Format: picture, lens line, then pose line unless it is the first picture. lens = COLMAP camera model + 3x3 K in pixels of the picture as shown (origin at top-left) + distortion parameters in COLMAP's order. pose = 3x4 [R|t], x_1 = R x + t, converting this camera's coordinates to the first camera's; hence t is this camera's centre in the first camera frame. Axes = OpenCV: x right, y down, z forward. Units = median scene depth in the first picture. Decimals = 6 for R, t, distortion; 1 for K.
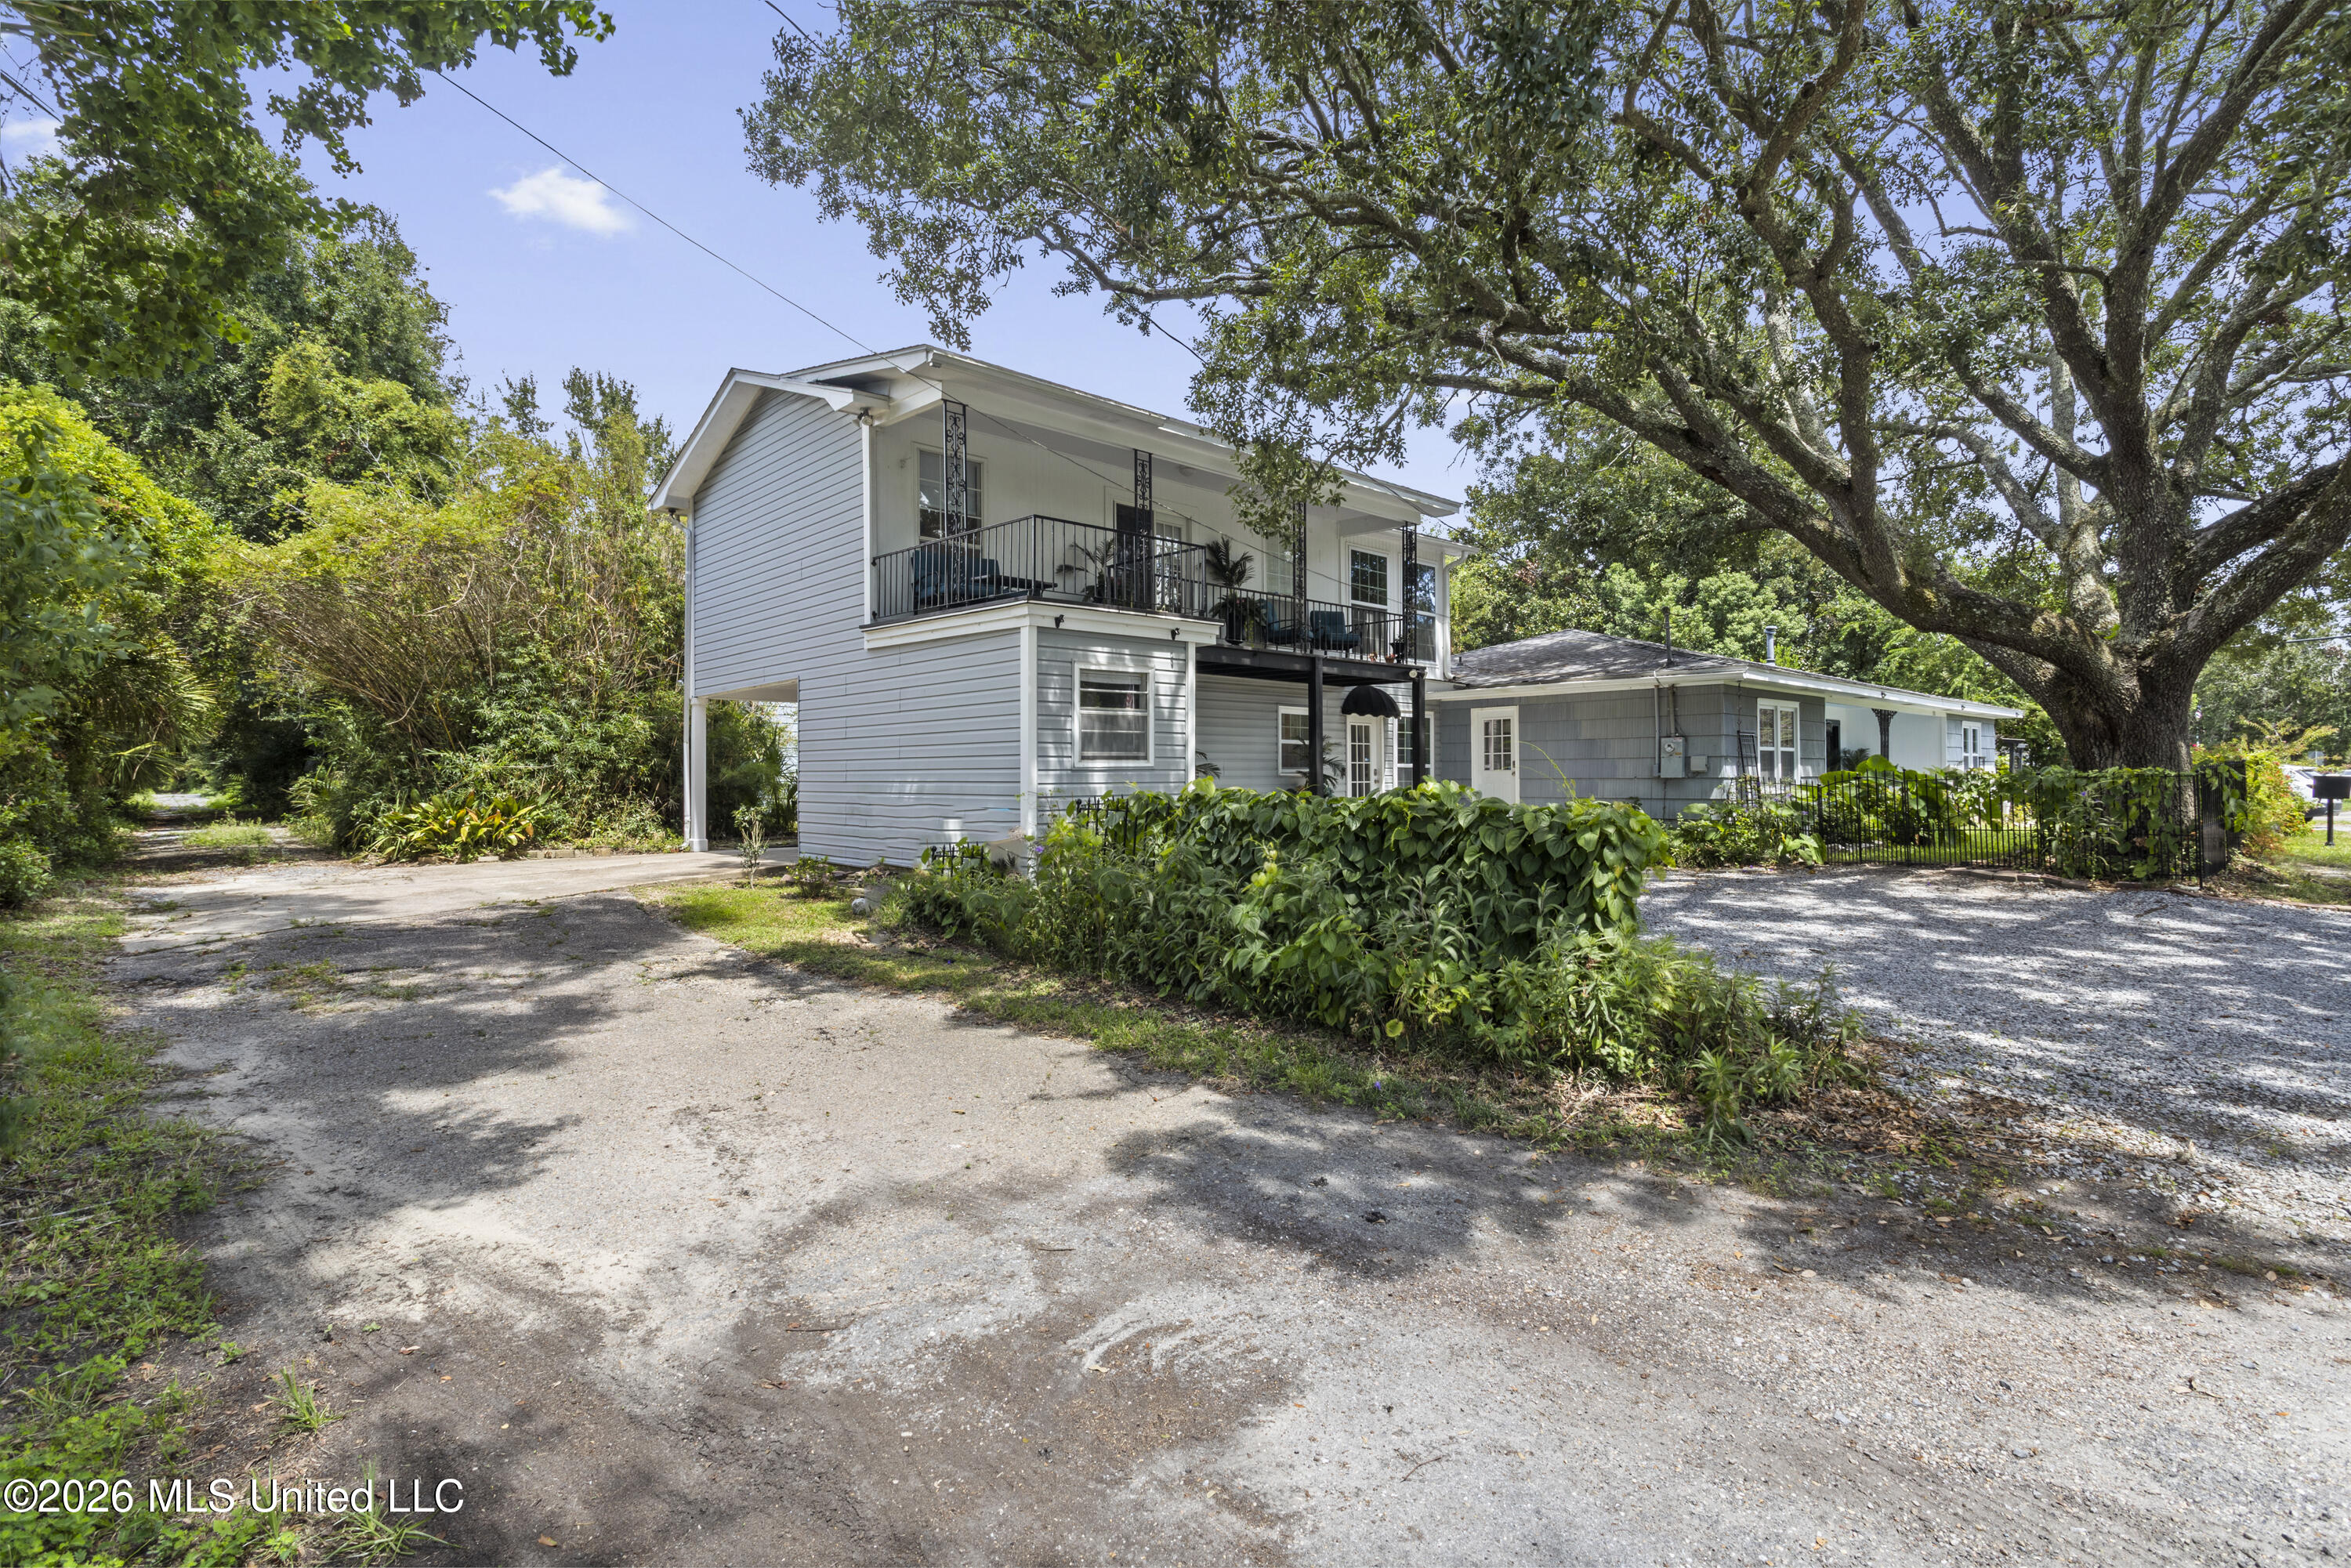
lens RADIAL K [[1109.5, 0, 1170.1], [0, 1109.5, 772.8], [0, 0, 1]] dist [0.000852, 0.000107]
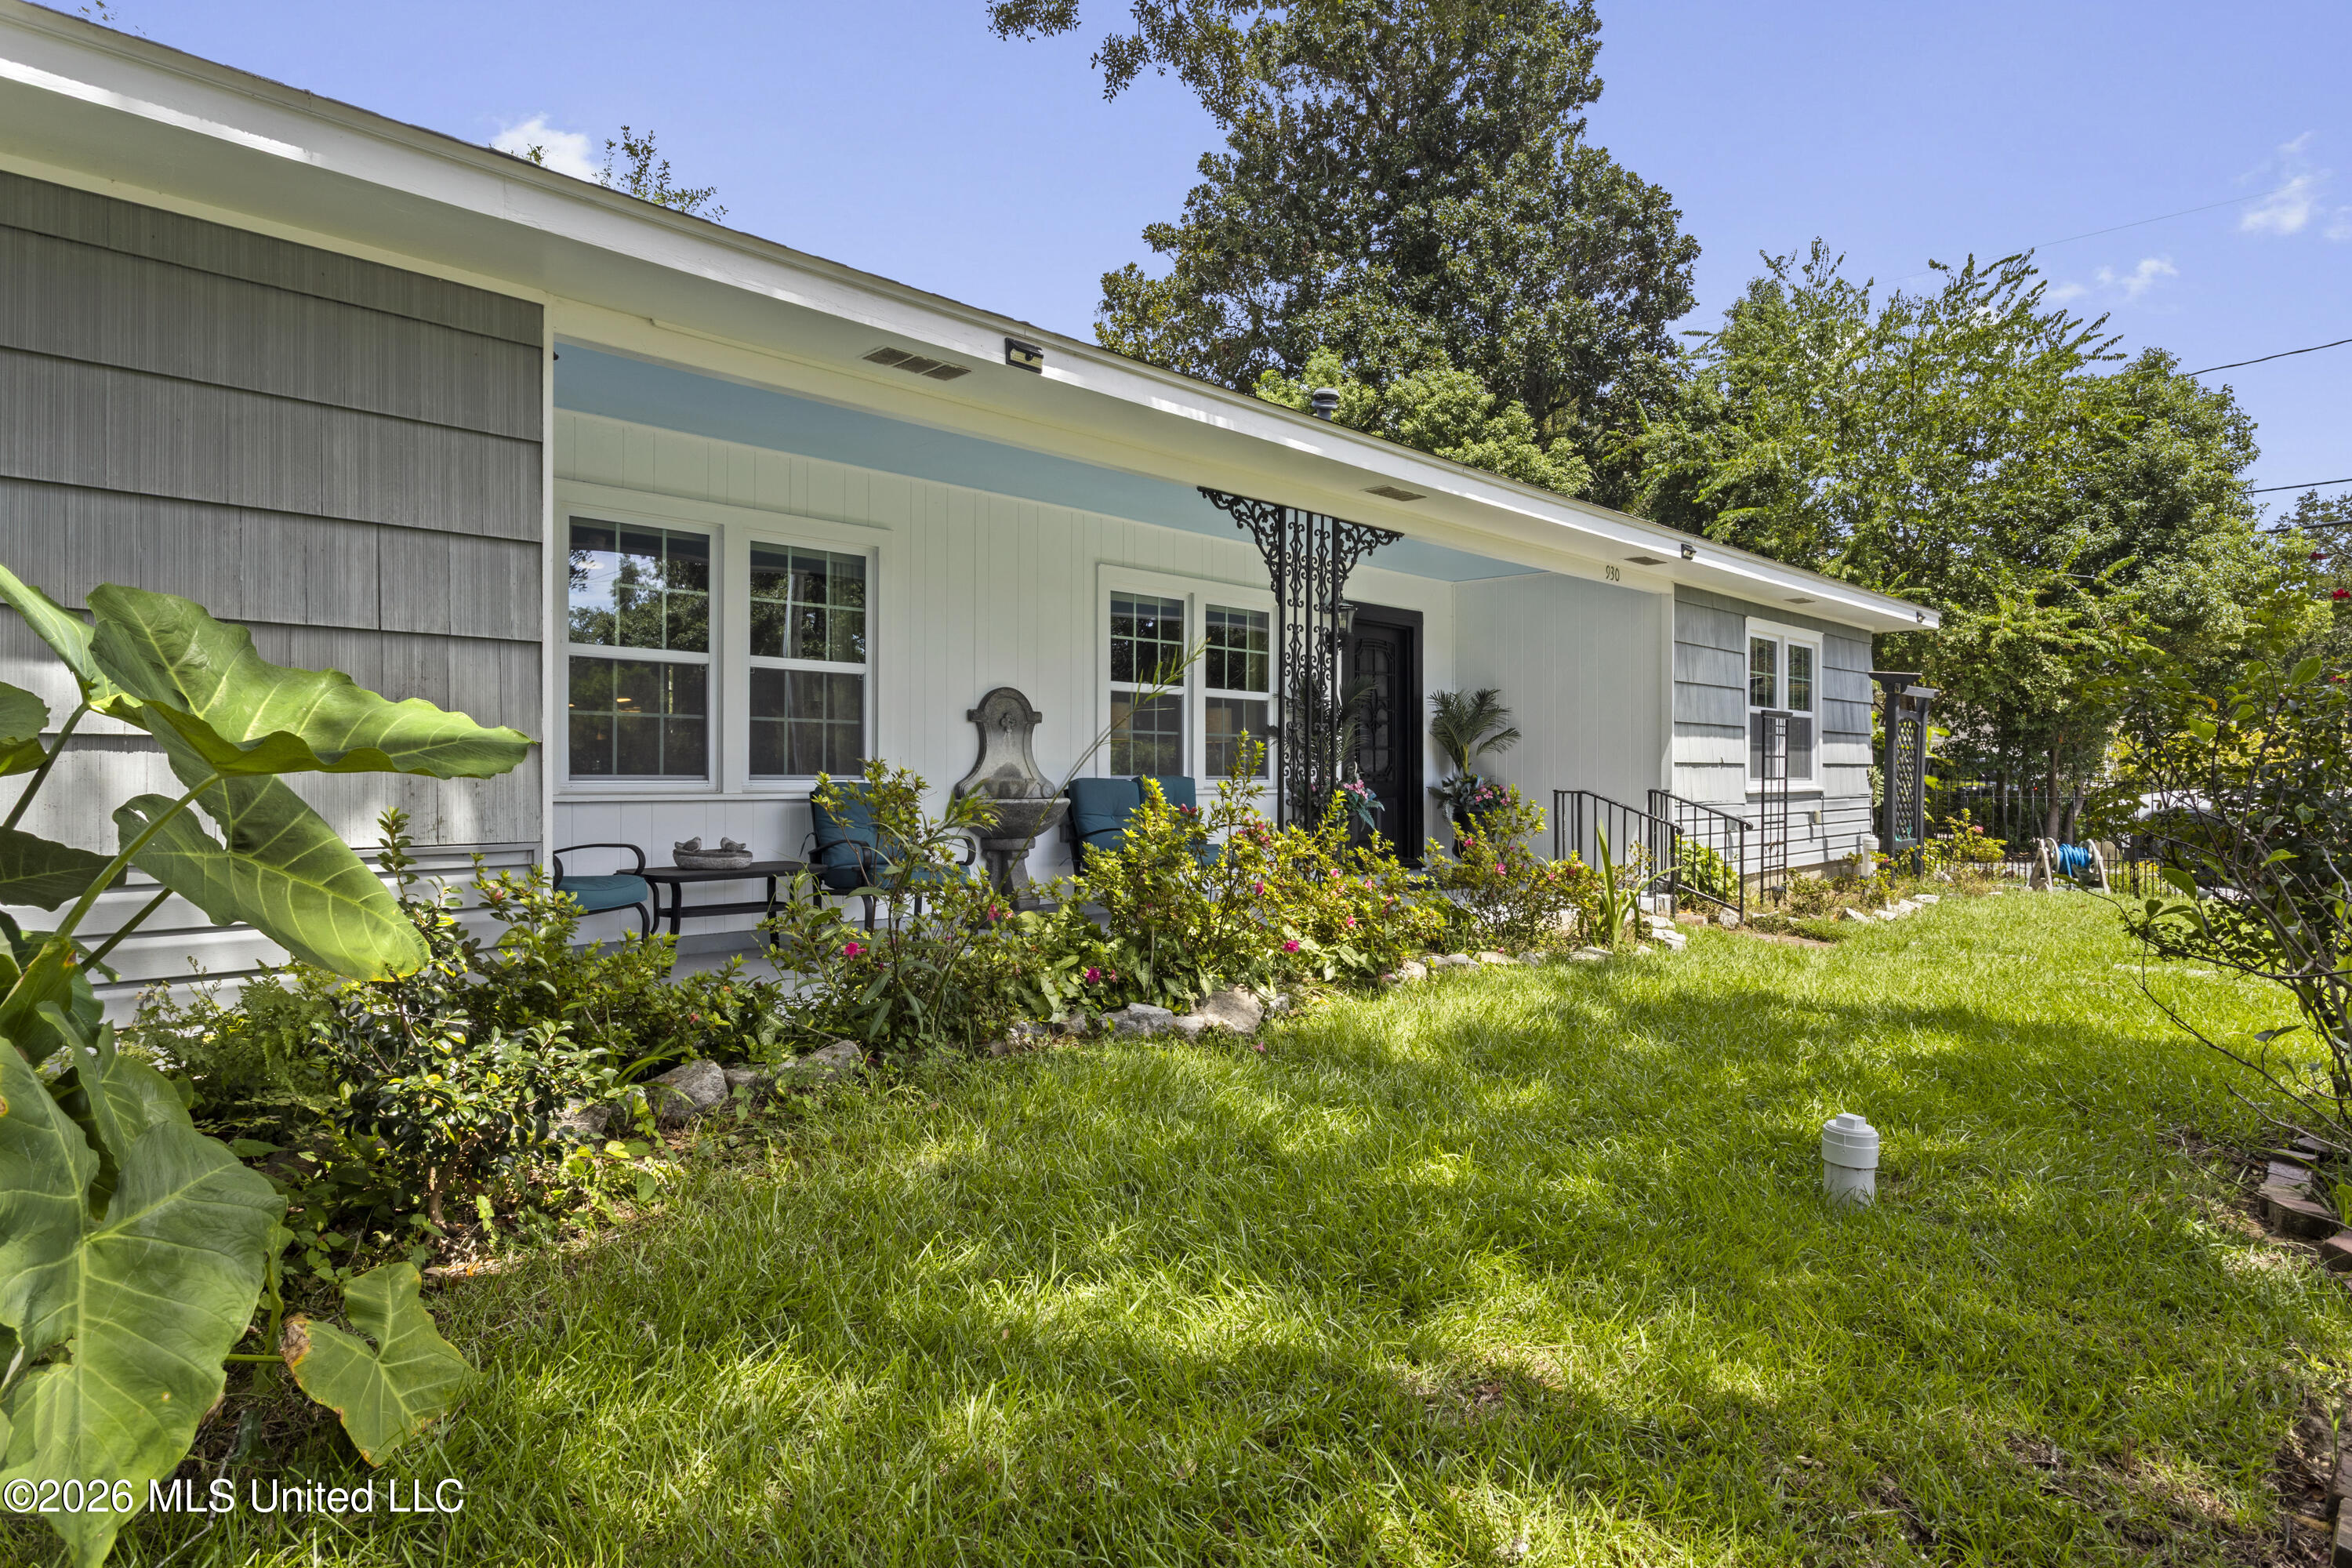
lens RADIAL K [[1275.5, 0, 1168.0], [0, 1275.5, 768.2], [0, 0, 1]] dist [0.001129, 0.000944]
pose [[0.999609, 0.008514, 0.026634, 0.803045], [-0.008551, 0.999963, 0.001272, 0.007068], [-0.026622, -0.001499, 0.999644, 0.914223]]
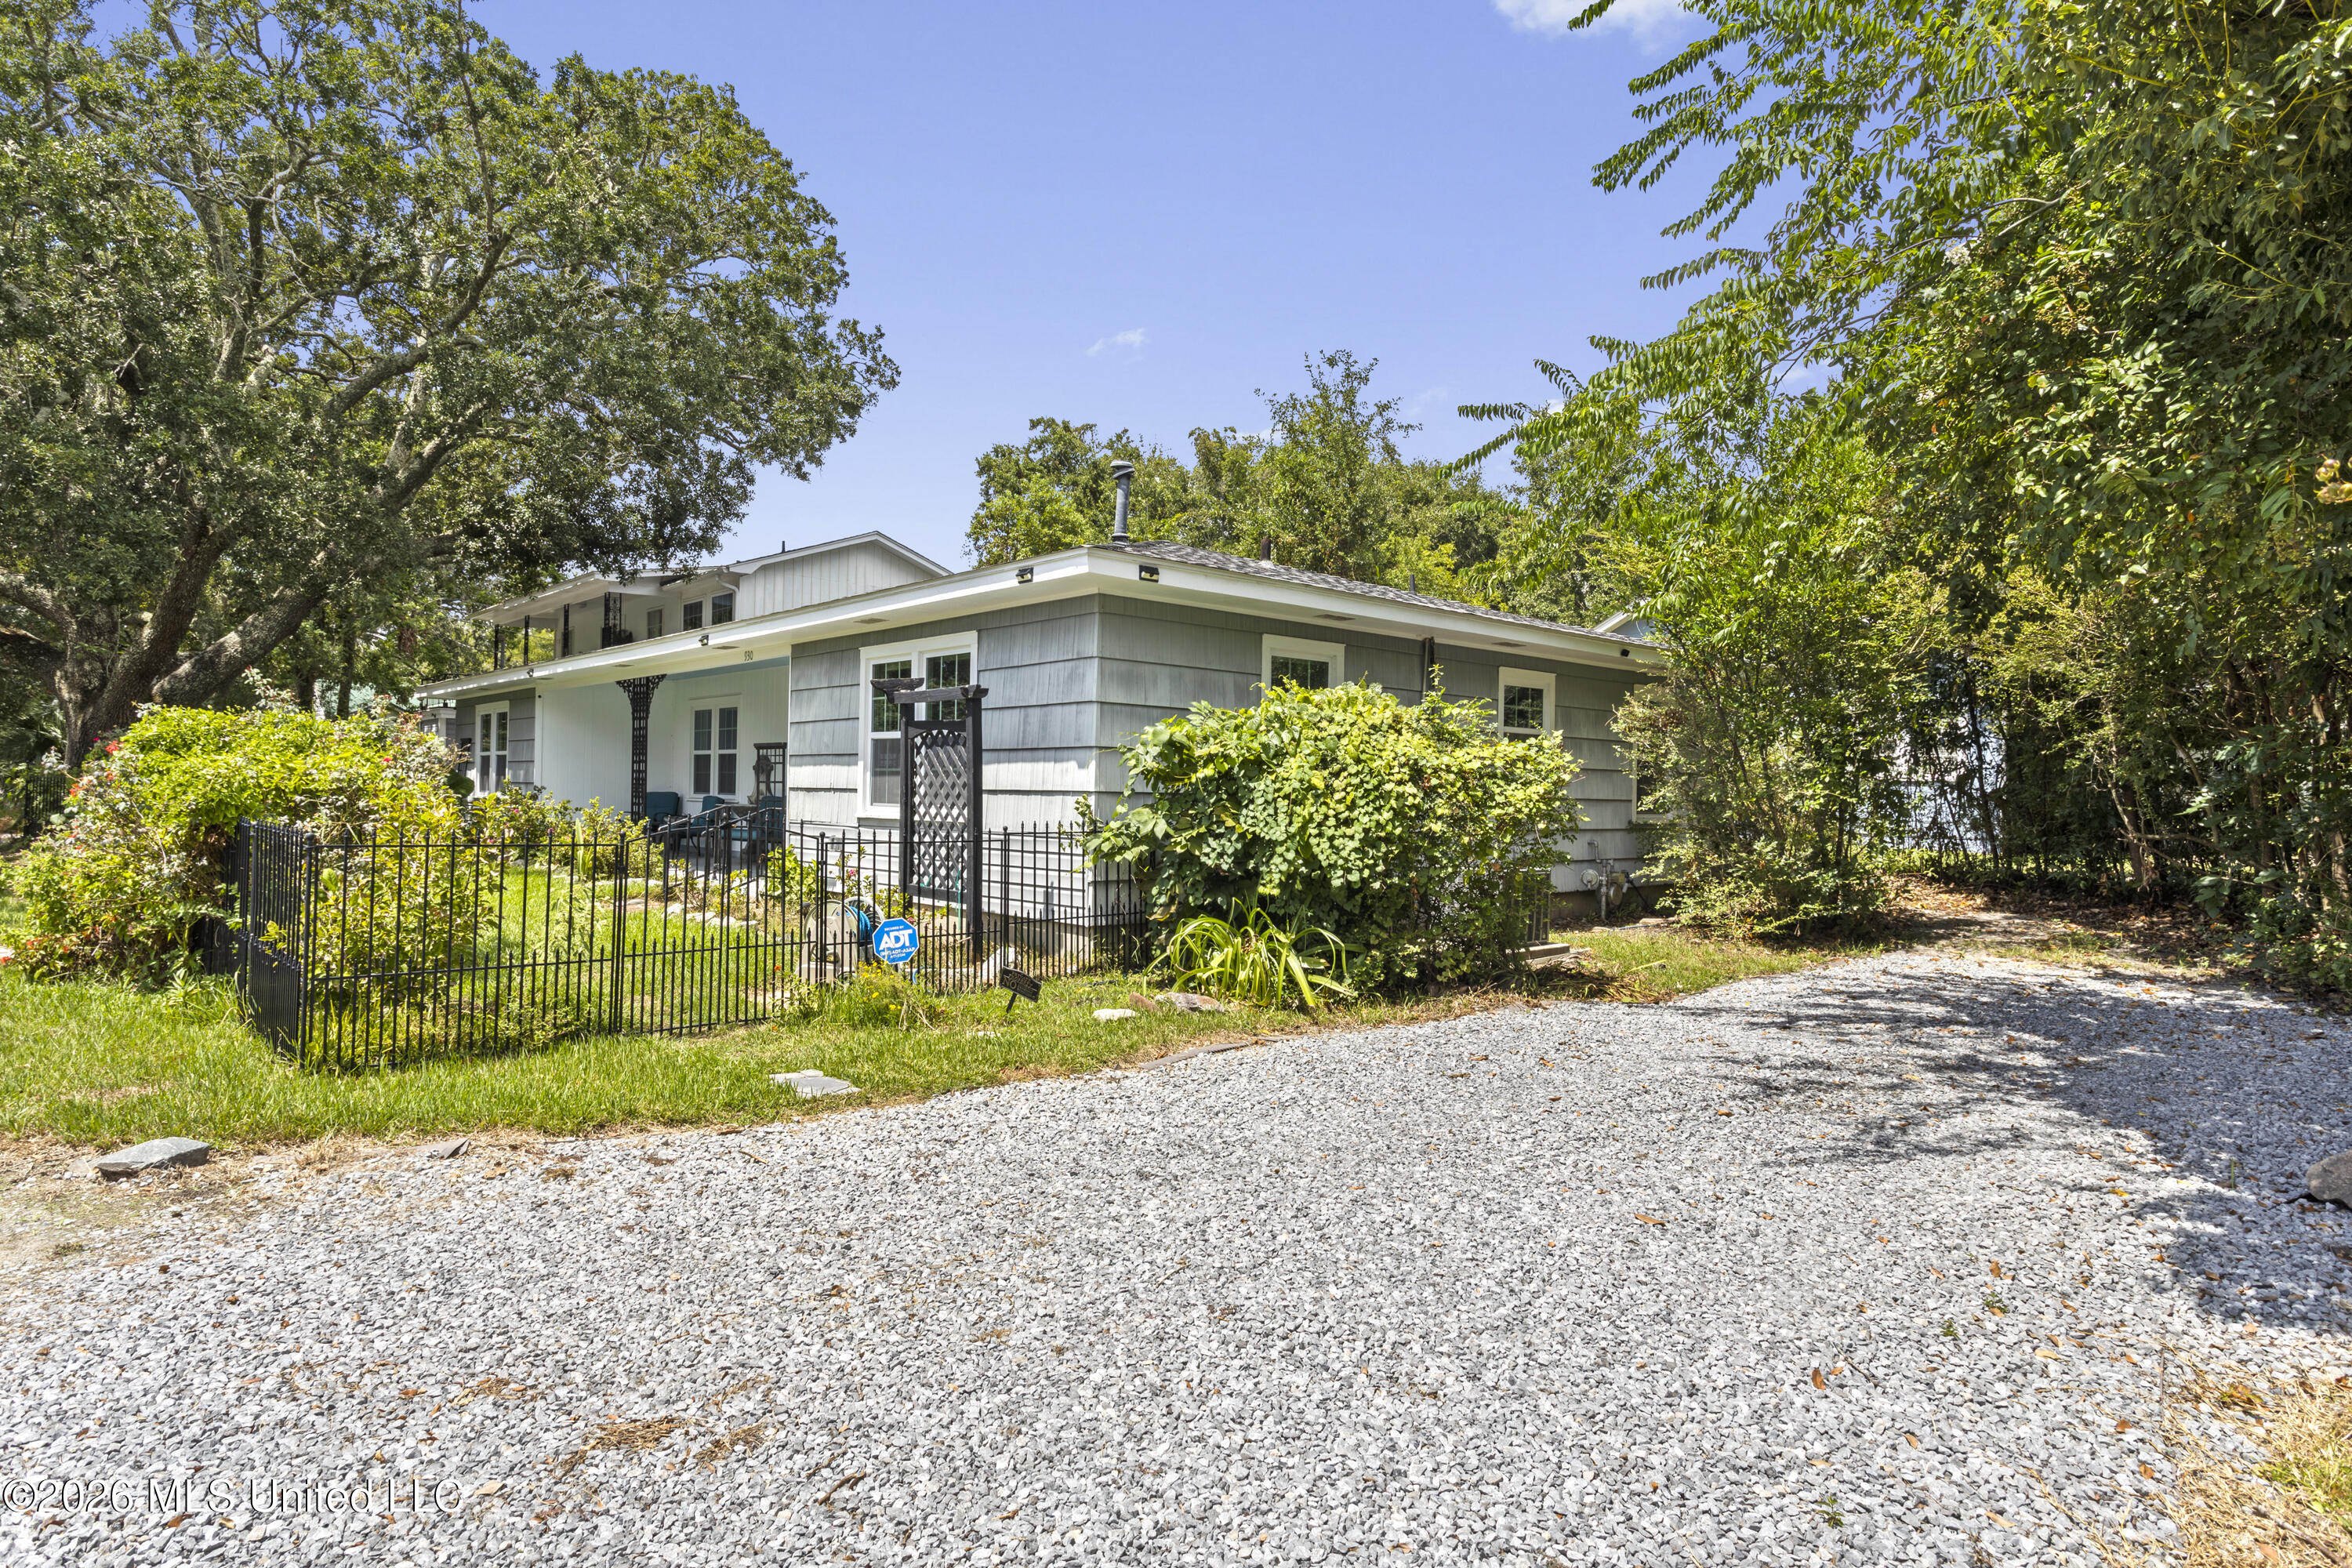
lens RADIAL K [[1296.8, 0, 1176.0], [0, 1296.8, 784.0], [0, 0, 1]] dist [-0.004761, 0.000420]
pose [[-0.003595, 0.003824, -0.999986, 1.840462], [-0.007264, 0.999966, 0.003850, -0.003900], [0.999967, 0.007278, -0.003567, 1.743394]]
